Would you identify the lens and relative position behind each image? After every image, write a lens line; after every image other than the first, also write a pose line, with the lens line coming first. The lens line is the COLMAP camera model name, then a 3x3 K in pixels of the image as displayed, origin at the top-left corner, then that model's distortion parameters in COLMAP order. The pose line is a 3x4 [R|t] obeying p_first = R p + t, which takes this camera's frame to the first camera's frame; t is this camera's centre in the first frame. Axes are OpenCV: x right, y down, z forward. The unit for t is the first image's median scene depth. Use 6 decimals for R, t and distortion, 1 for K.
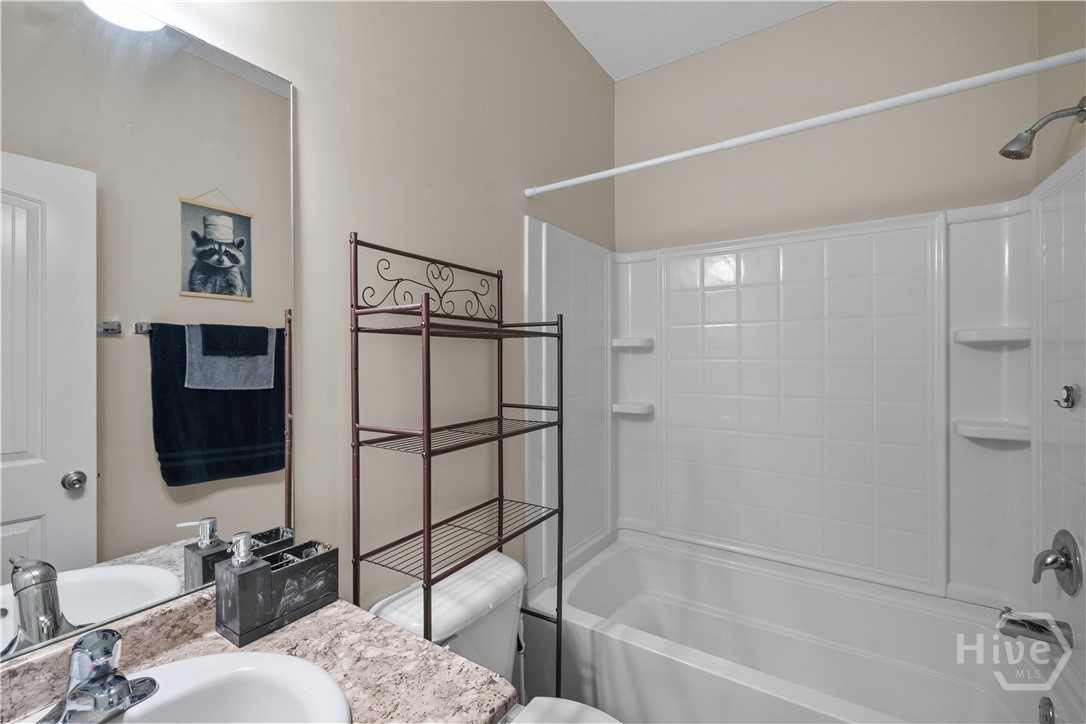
lens RADIAL K [[473.3, 0, 538.8], [0, 473.3, 358.4], [0, 0, 1]] dist [-0.002154, -0.000070]
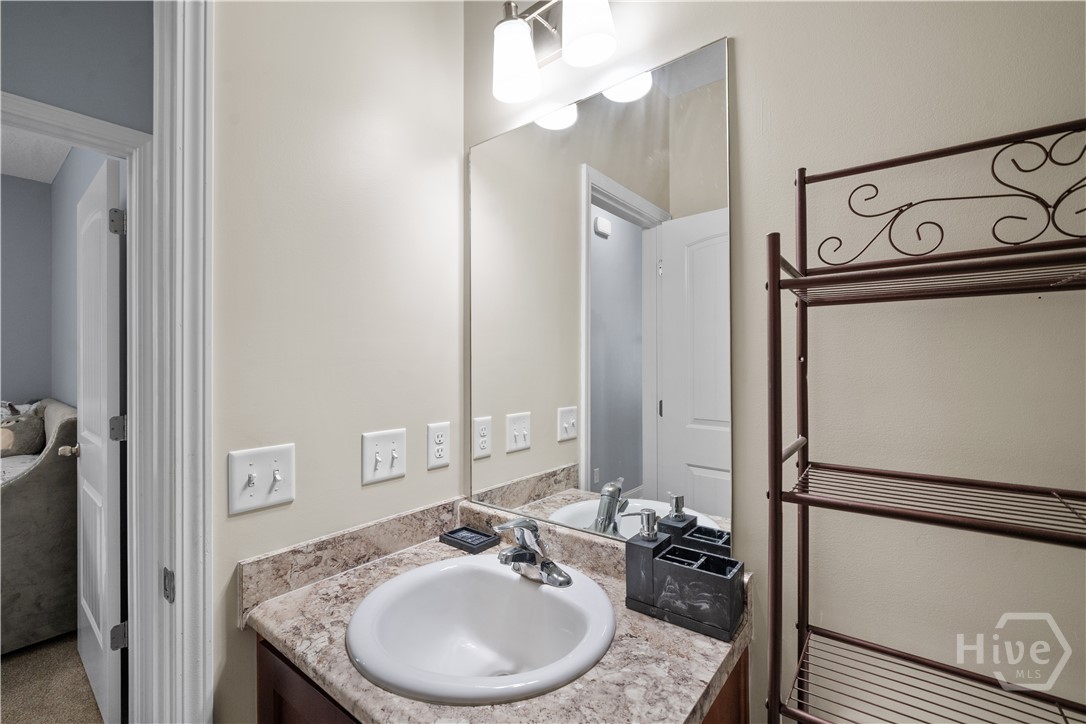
lens RADIAL K [[473.3, 0, 539.3], [0, 473.3, 362.2], [0, 0, 1]] dist [-0.002154, -0.000070]
pose [[-0.103426, 0.001511, -0.994636, 0.427456], [-0.001725, 0.999997, 0.001699, 0.031082], [0.994636, 0.001891, -0.103423, 0.793566]]
